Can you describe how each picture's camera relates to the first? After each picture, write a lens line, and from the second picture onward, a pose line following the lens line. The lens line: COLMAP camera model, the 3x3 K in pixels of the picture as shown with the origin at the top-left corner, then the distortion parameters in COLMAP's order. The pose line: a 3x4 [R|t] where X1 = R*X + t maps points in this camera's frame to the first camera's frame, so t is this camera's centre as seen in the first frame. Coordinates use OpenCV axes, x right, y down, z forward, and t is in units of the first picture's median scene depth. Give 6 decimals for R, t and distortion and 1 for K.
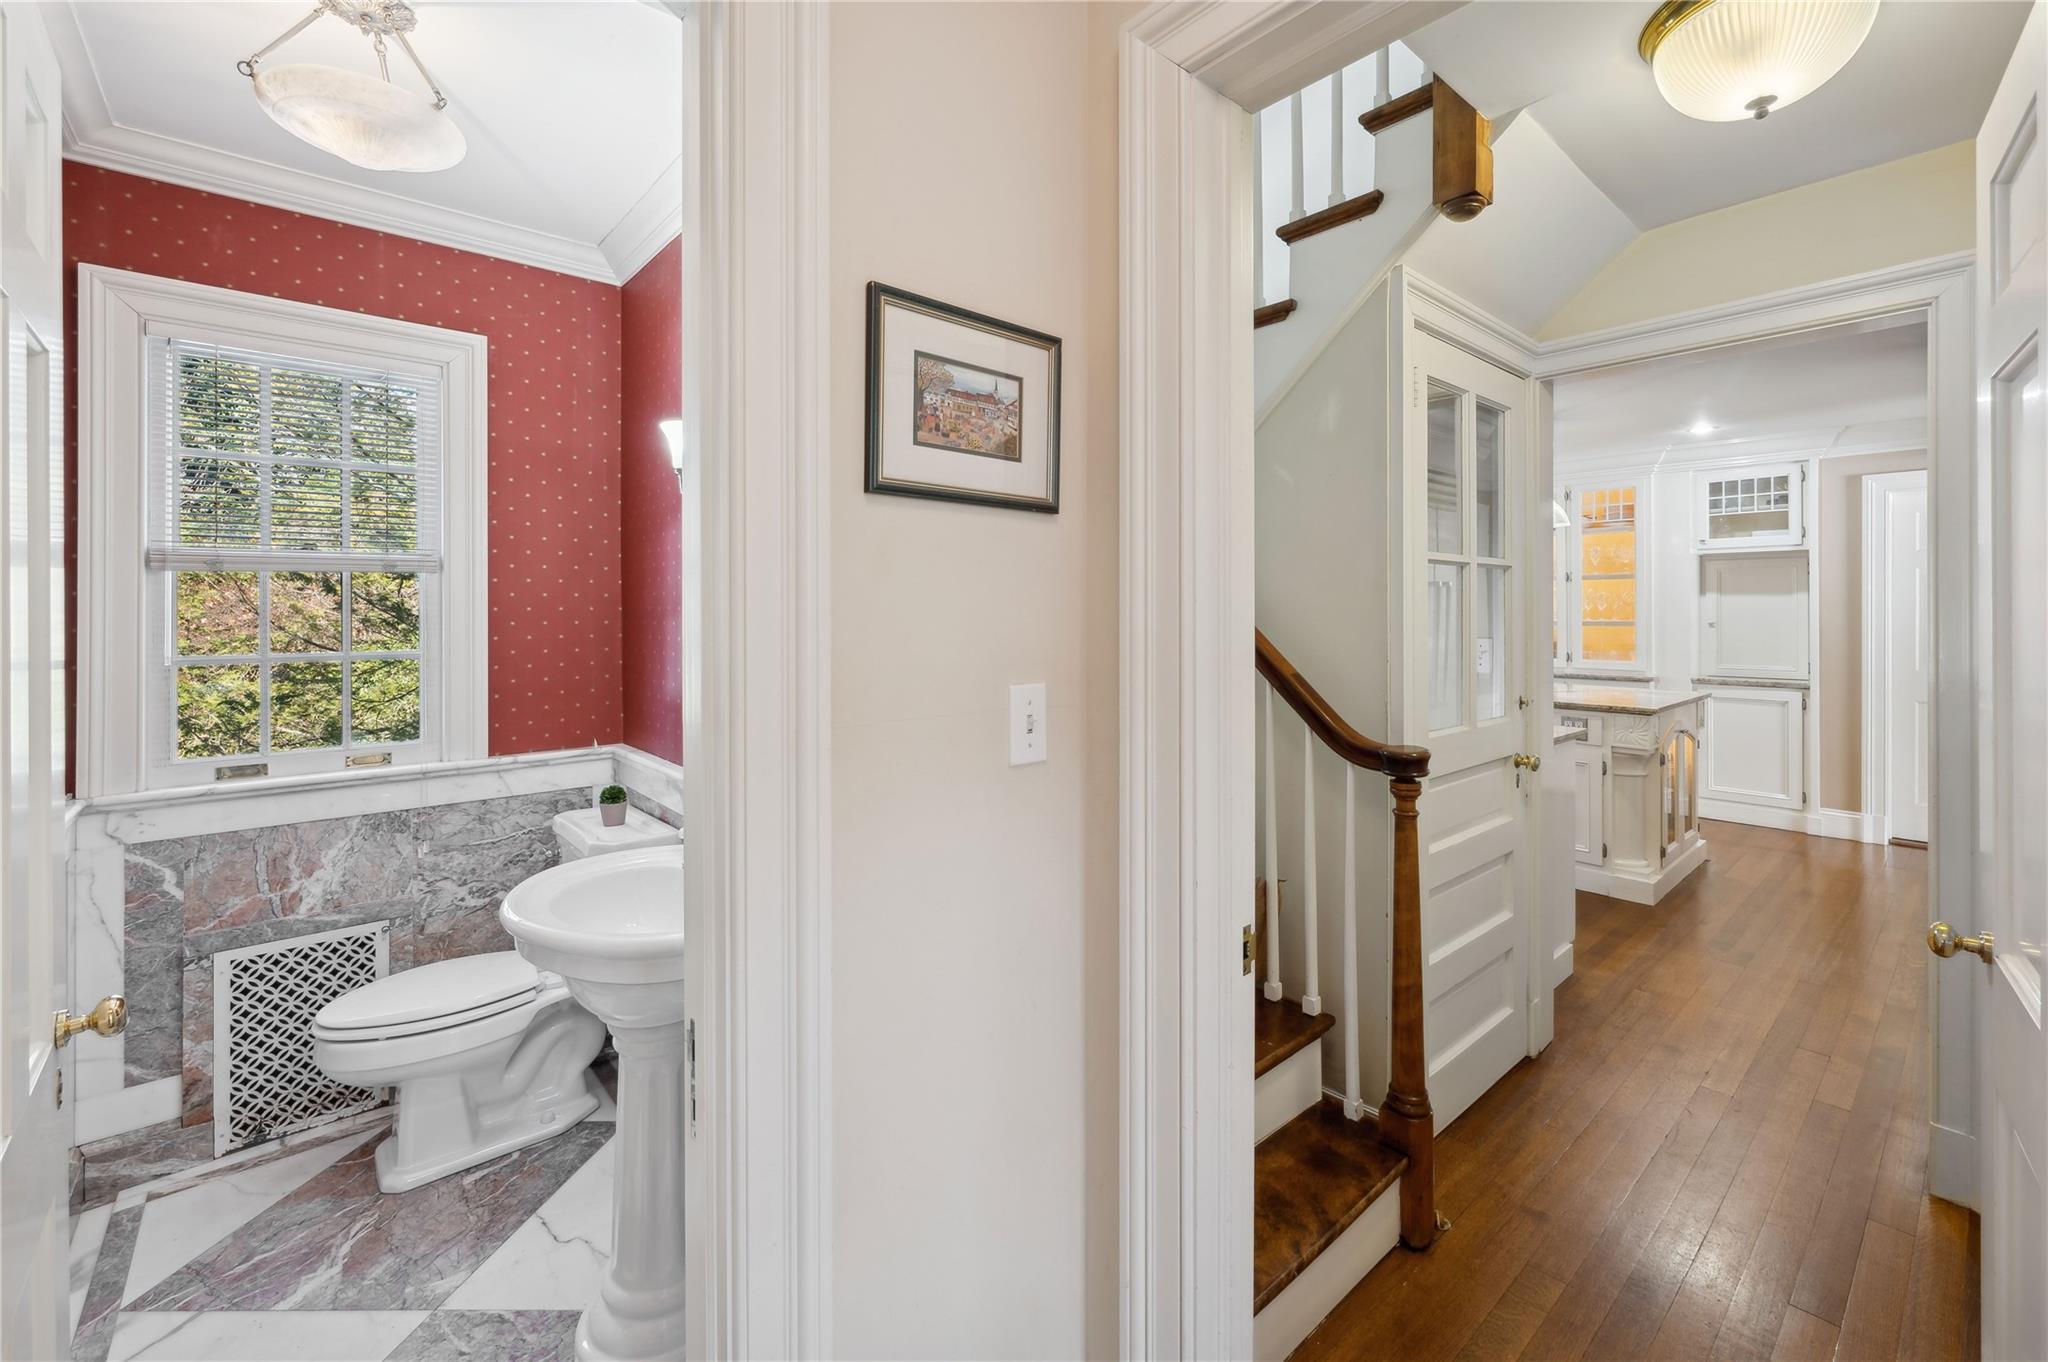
lens RADIAL K [[849.2, 0, 1043.1], [0, 849.2, 619.3], [0, 0, 1]] dist [-0.000339, 0.000201]
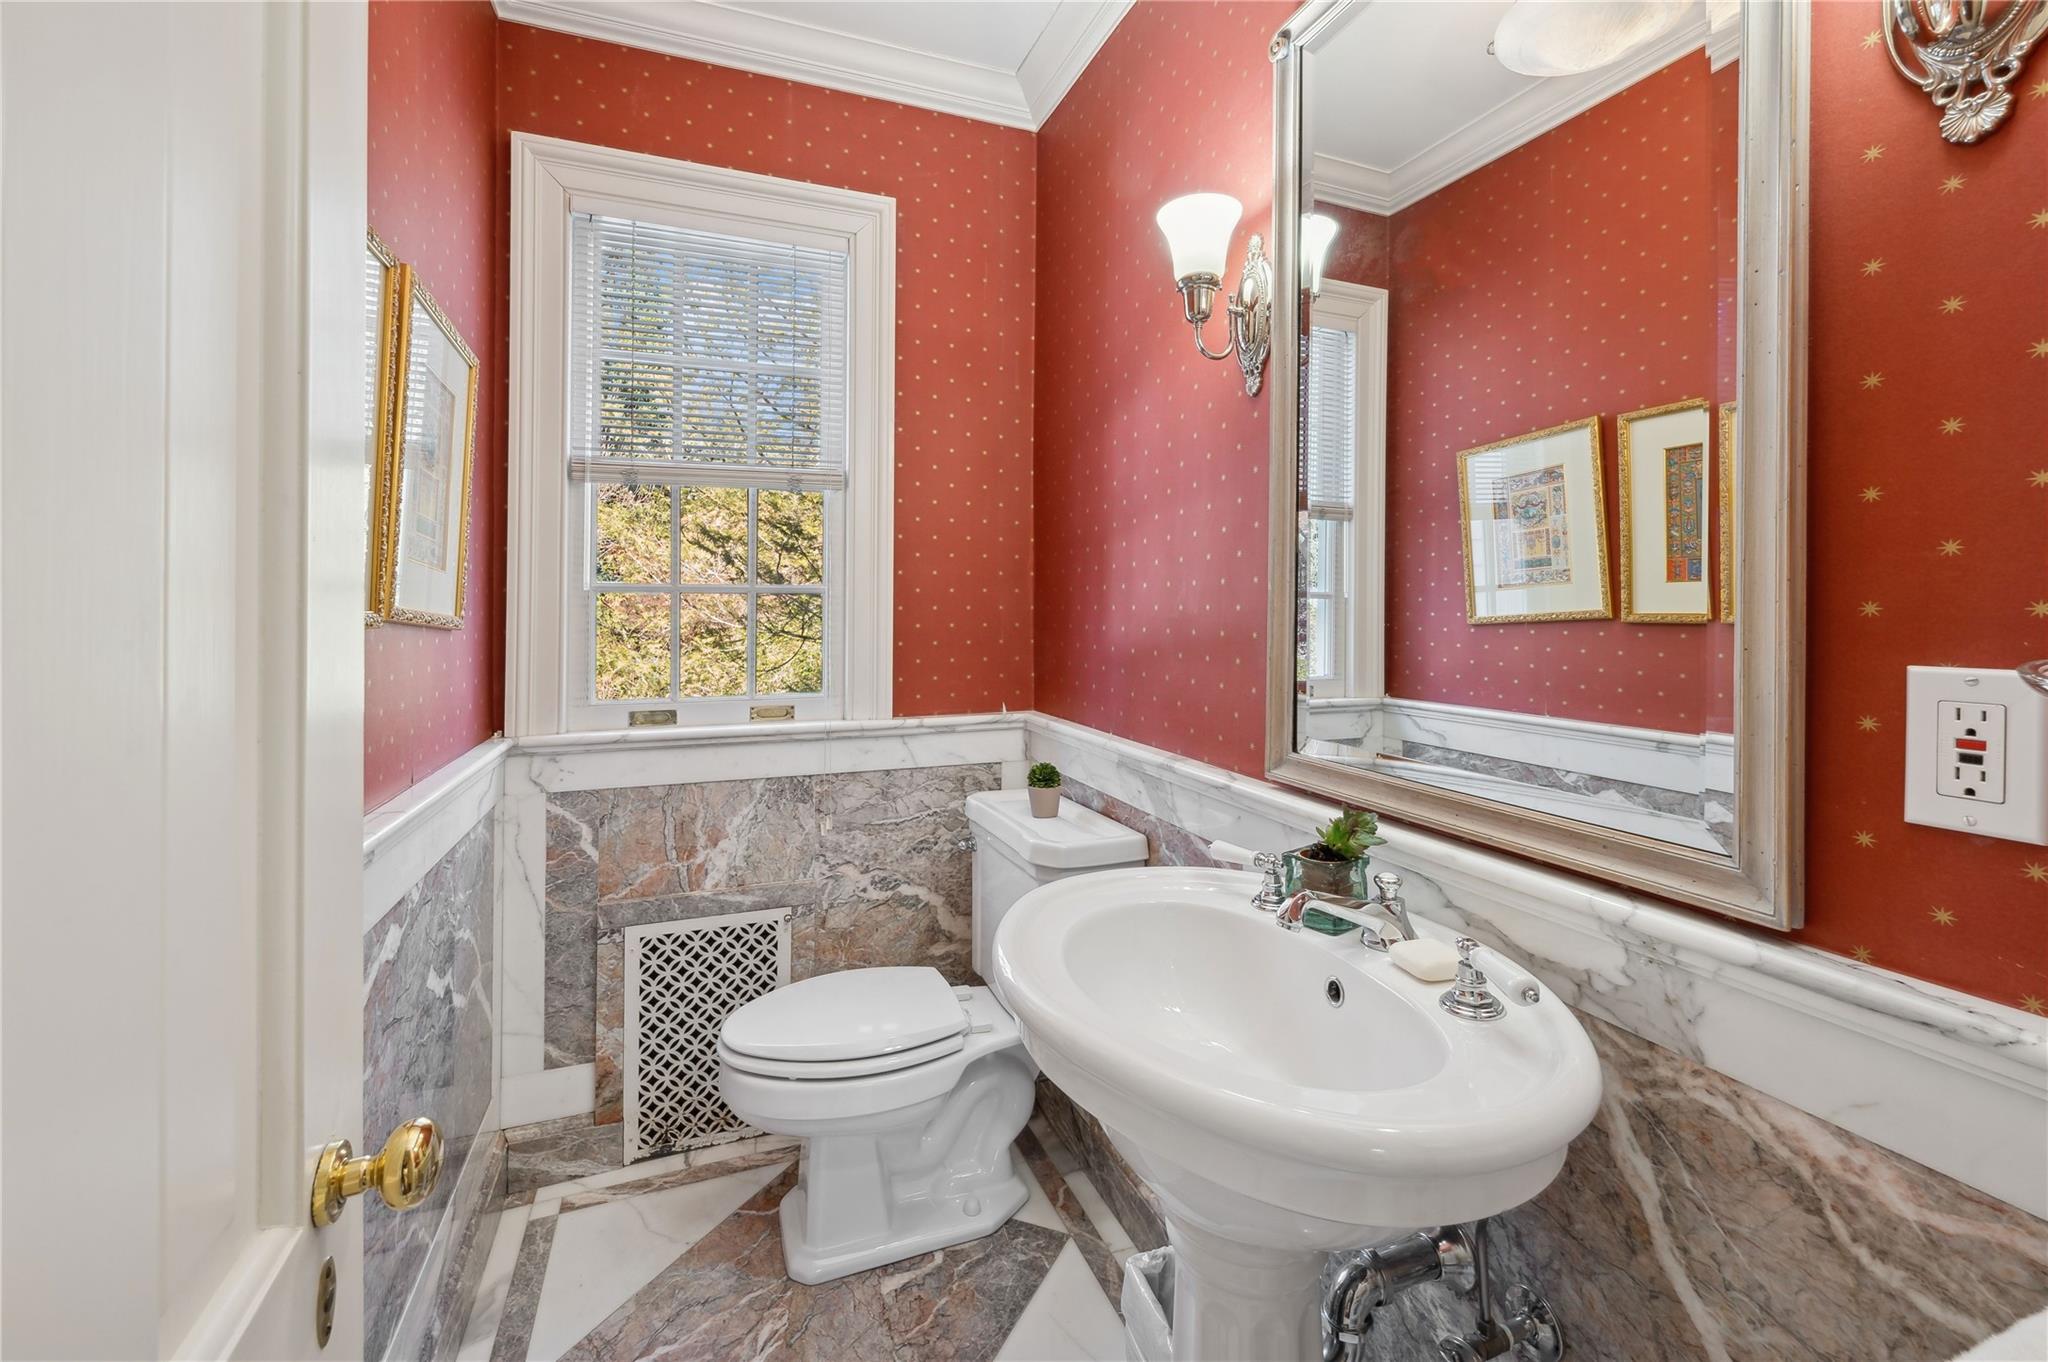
lens RADIAL K [[849.2, 0, 1017.3], [0, 849.2, 607.9], [0, 0, 1]] dist [-0.000339, 0.000201]
pose [[0.934407, 0.001726, -0.356204, -0.294415], [-0.005085, 0.999951, -0.008492, 0.074078], [0.356172, 0.009747, 0.934370, 0.328952]]
